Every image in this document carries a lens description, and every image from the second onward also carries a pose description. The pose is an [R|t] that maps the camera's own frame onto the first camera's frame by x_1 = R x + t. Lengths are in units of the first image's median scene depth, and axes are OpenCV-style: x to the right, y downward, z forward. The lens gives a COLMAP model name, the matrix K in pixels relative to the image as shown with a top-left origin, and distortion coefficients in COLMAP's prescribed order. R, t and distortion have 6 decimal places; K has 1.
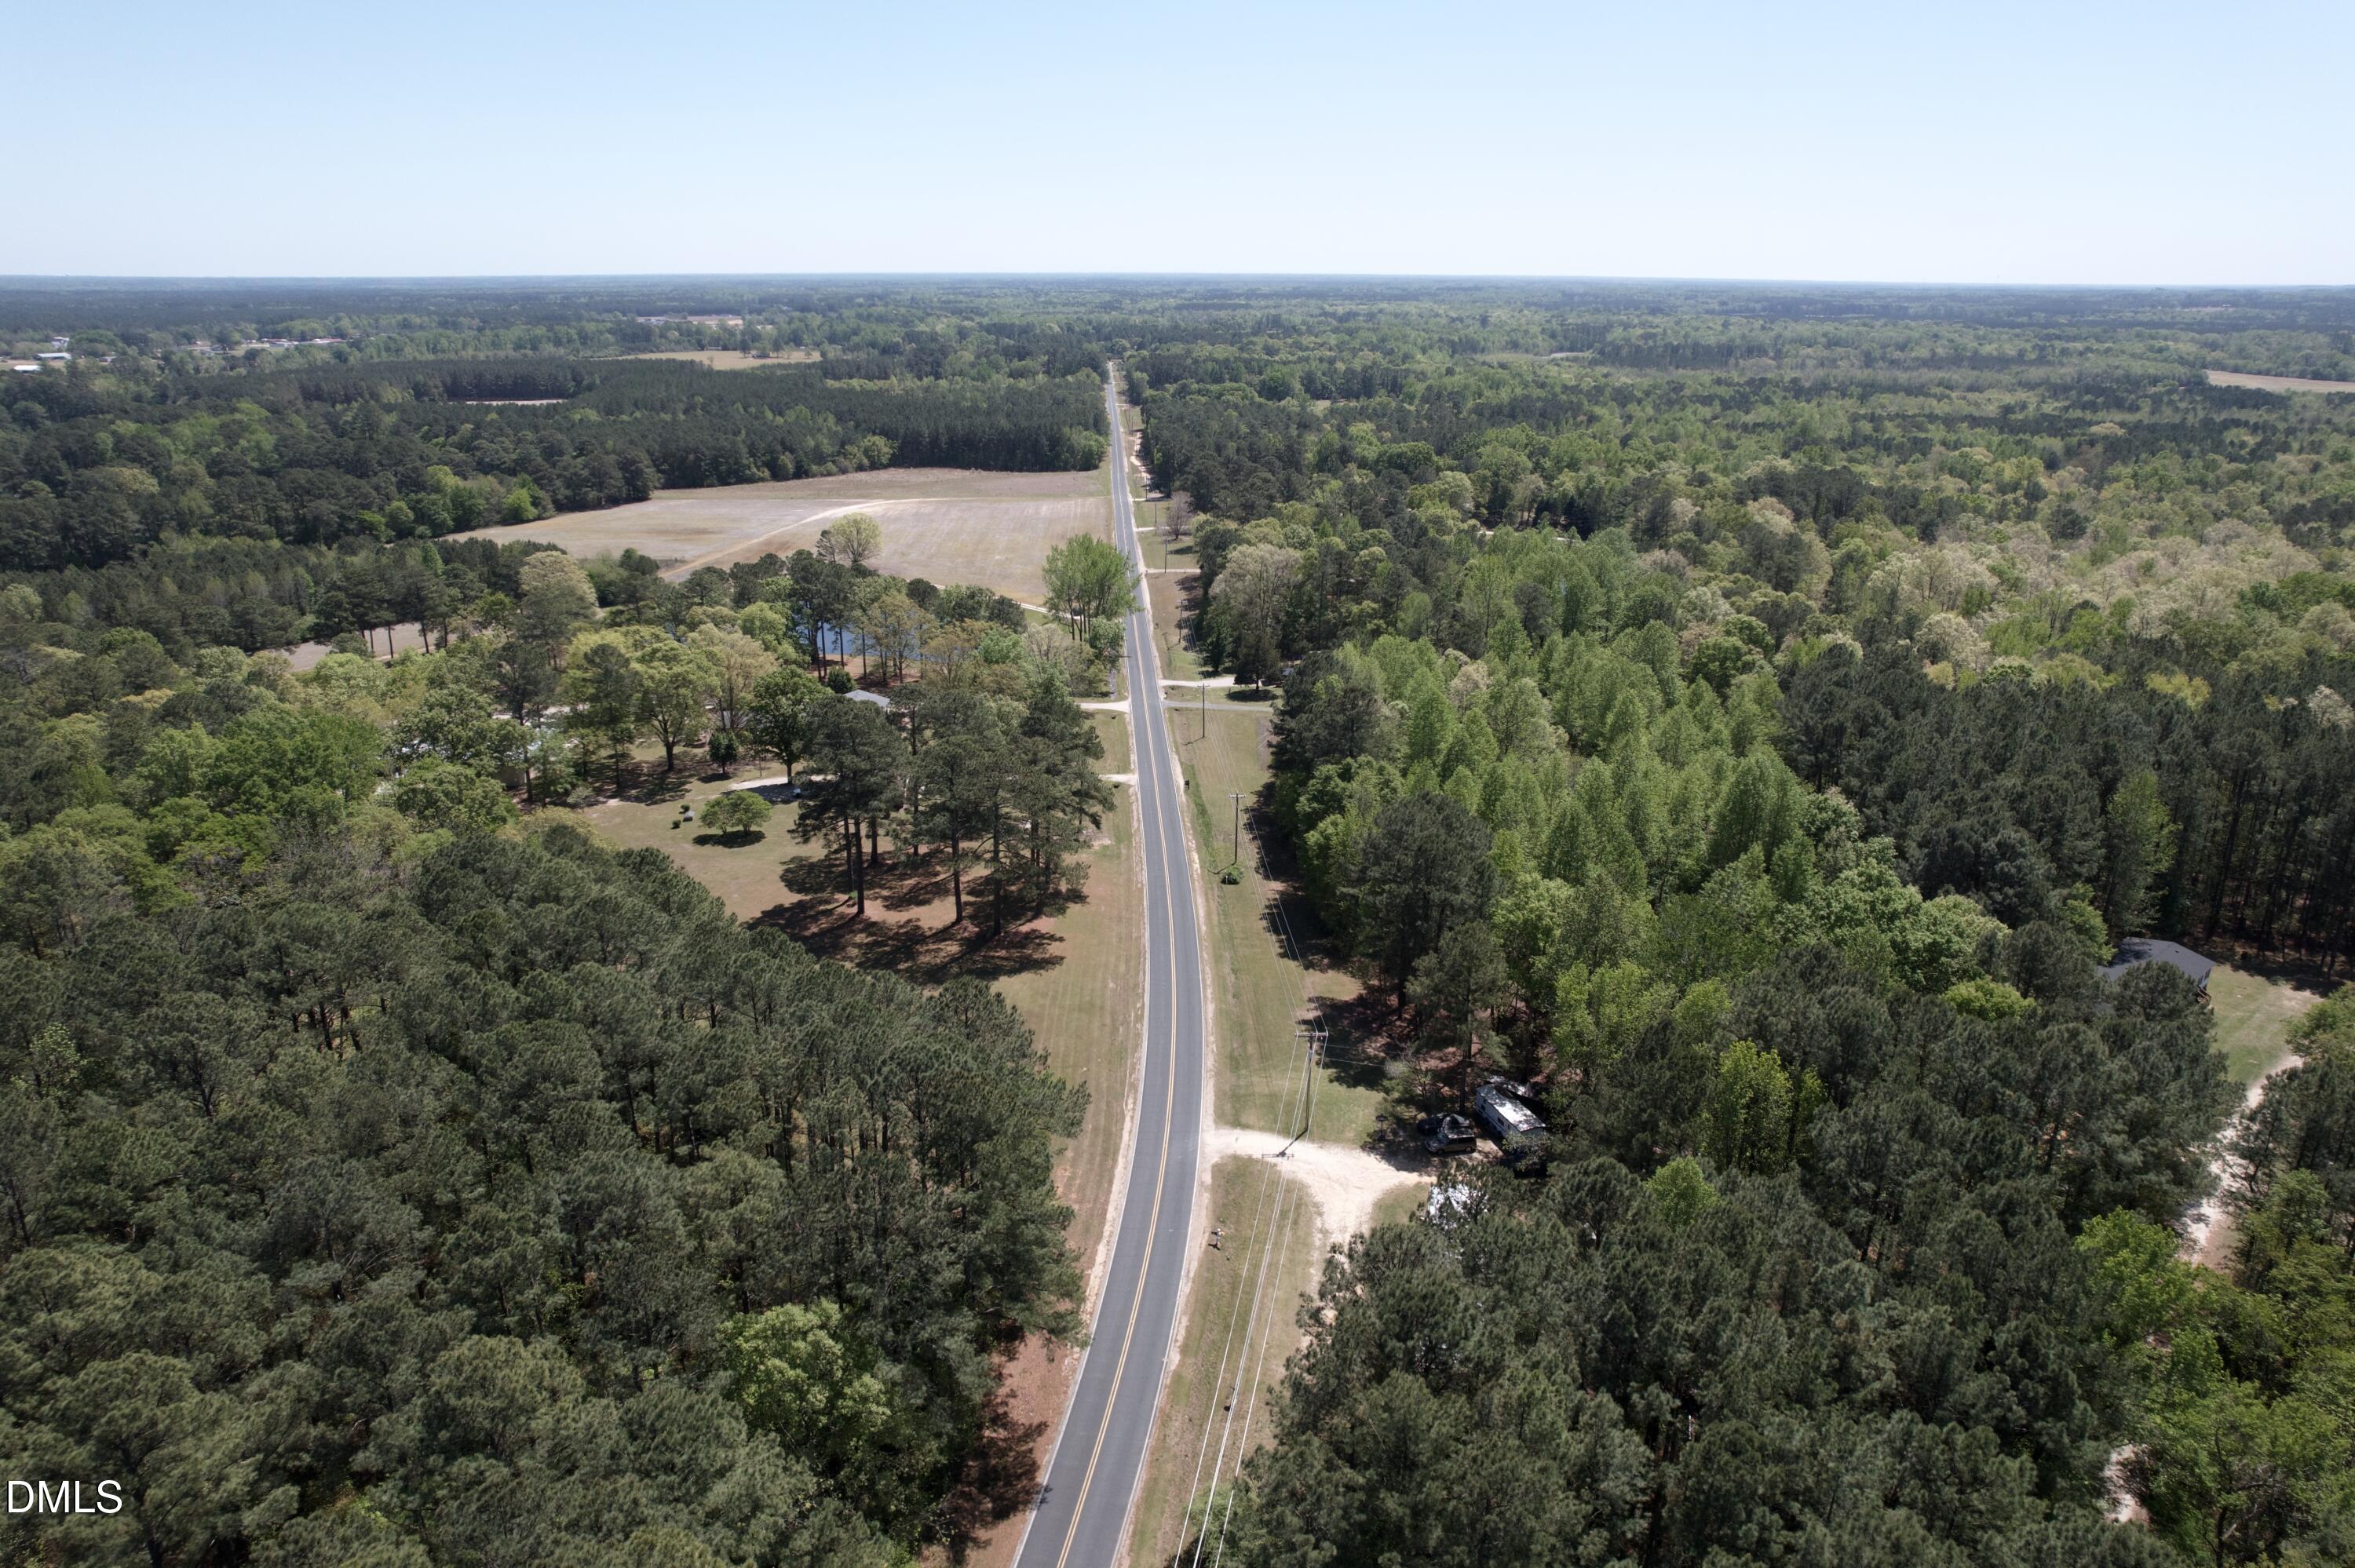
lens RADIAL K [[1512.7, 0, 1169.0], [0, 1512.7, 775.7], [0, 0, 1]] dist [-0.080981, 0.071929]
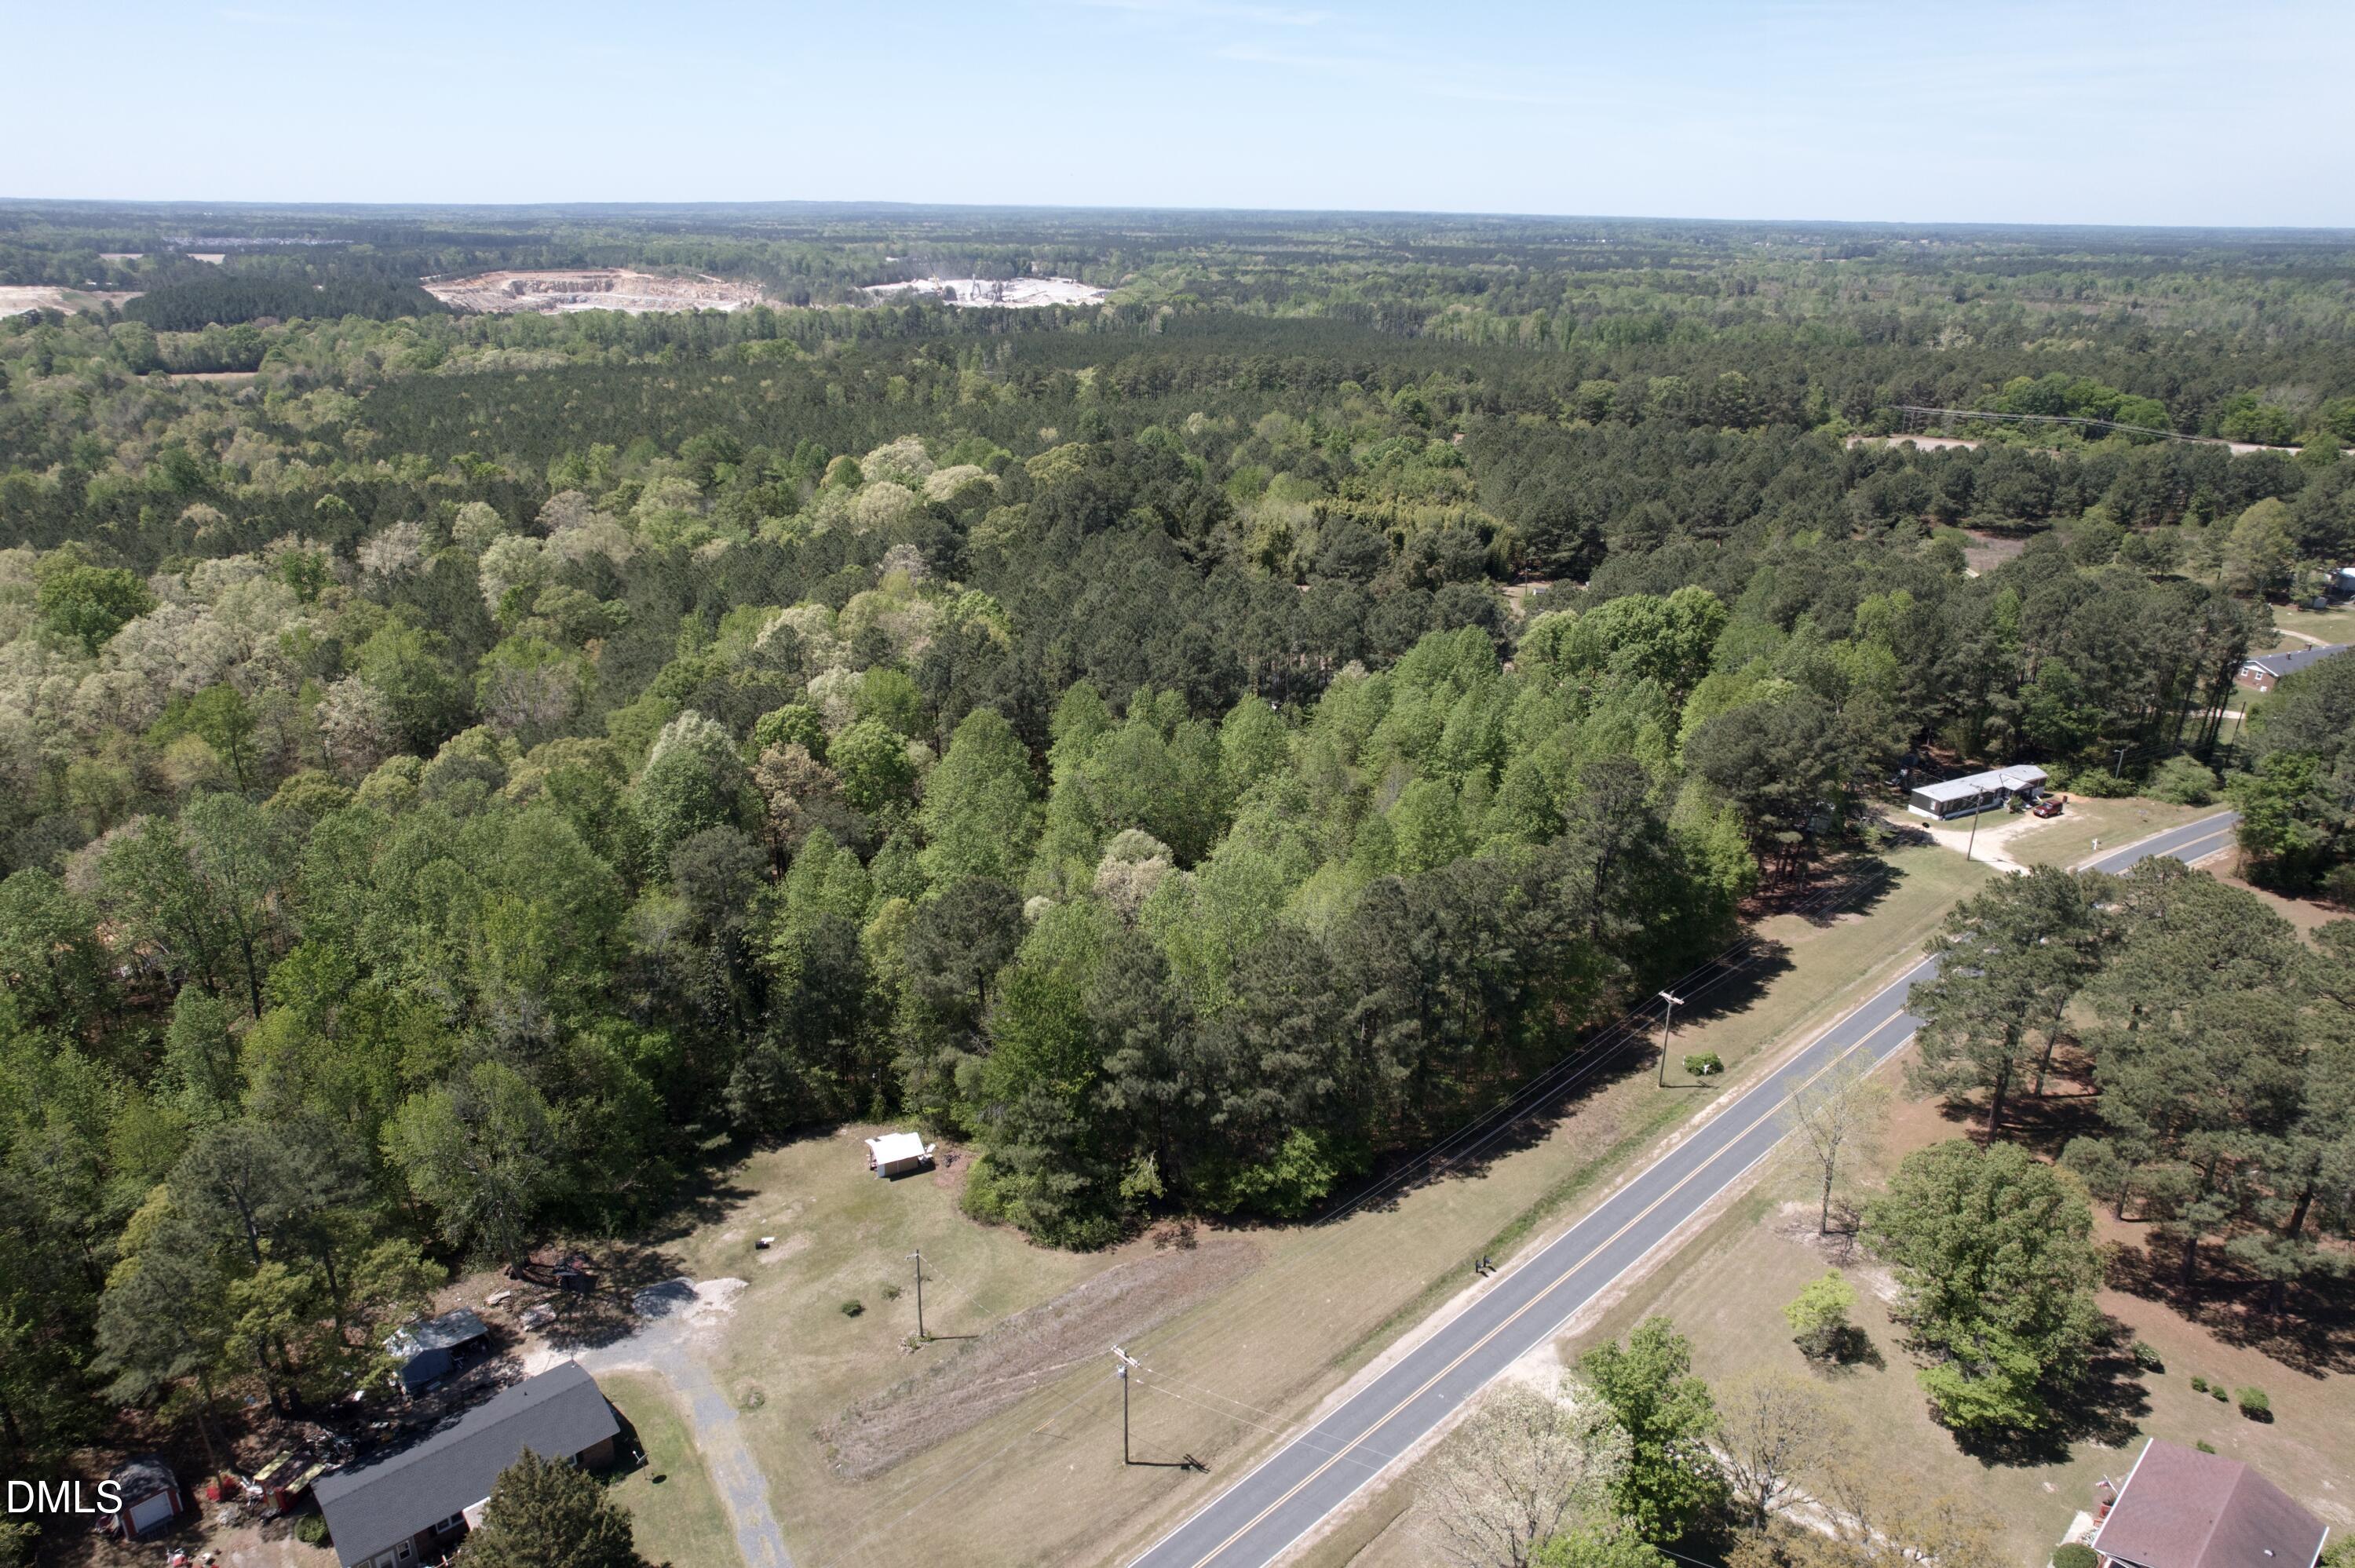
lens RADIAL K [[1512.7, 0, 1179.4], [0, 1512.7, 781.7], [0, 0, 1]] dist [-0.080981, 0.071929]
pose [[-0.631276, -0.292360, 0.718342, -0.256051], [0.238338, 0.808274, 0.538413, -0.454993], [-0.738028, 0.511096, -0.440563, 1.338084]]
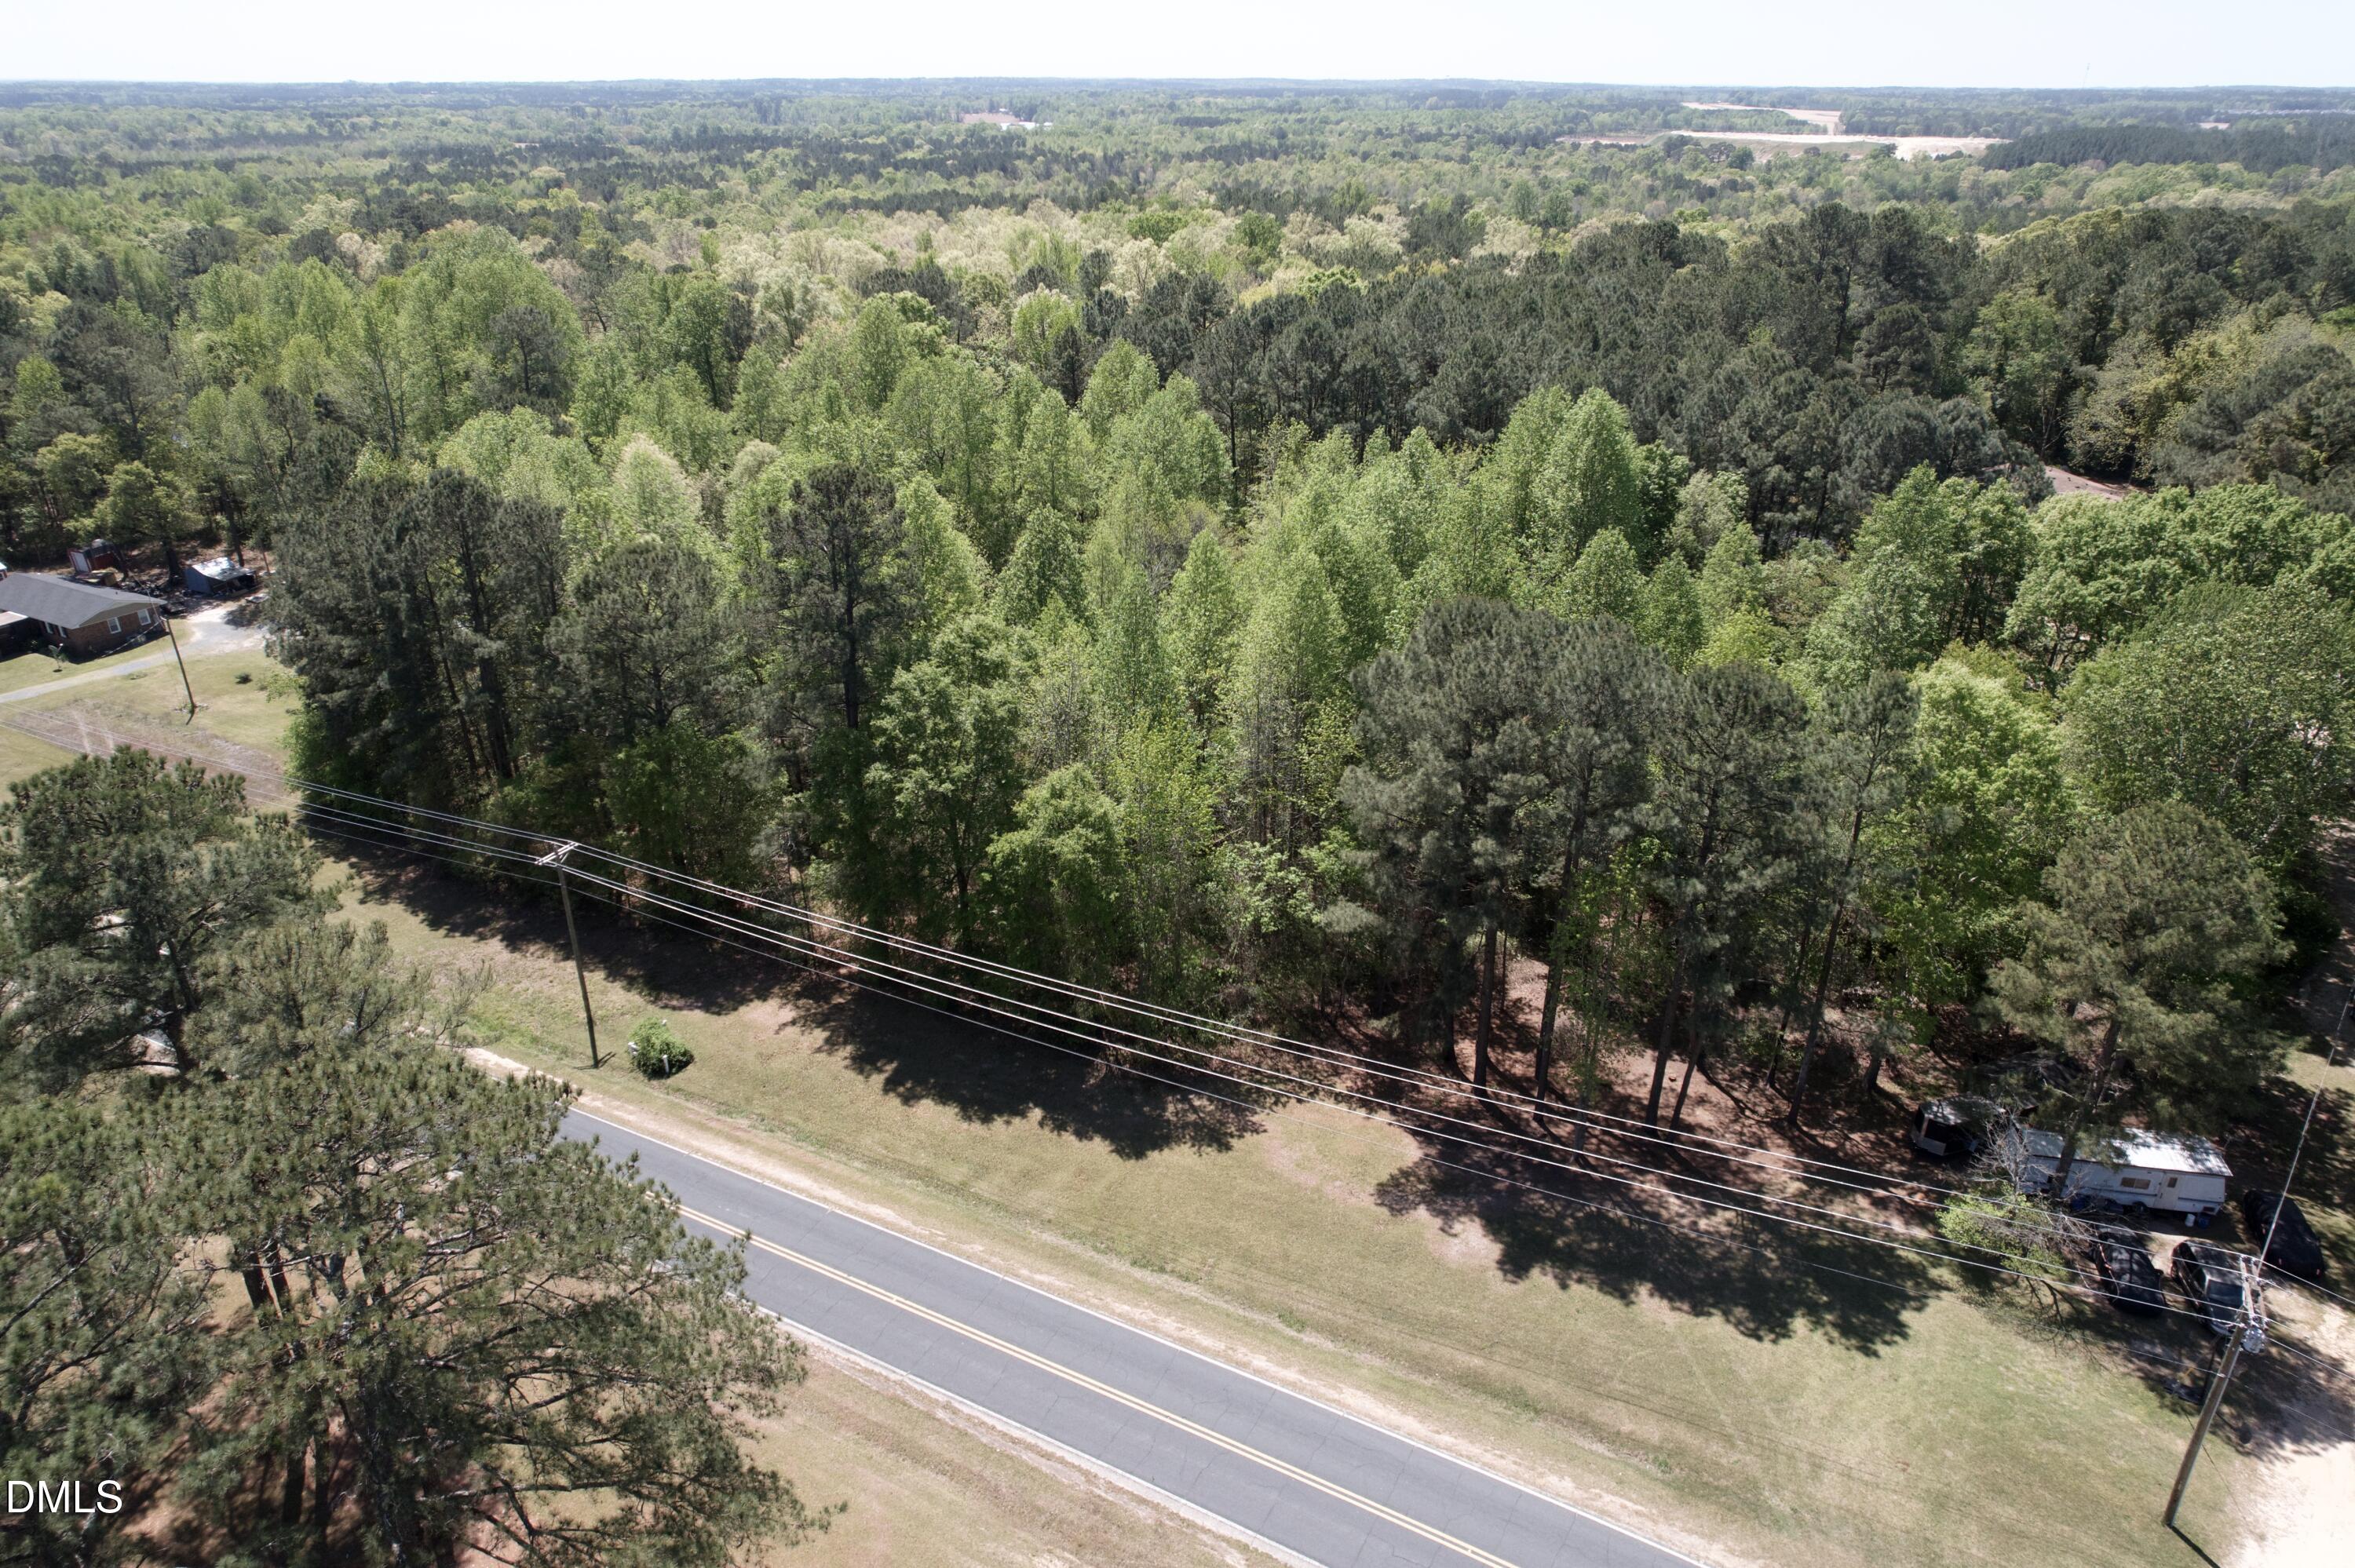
lens RADIAL K [[1512.7, 0, 1161.6], [0, 1512.7, 799.4], [0, 0, 1]] dist [-0.080981, 0.071929]
pose [[0.503119, -0.382762, 0.774832, -0.151281], [0.281838, 0.920224, 0.271580, -0.053911], [-0.816969, 0.081740, 0.570859, 0.634631]]
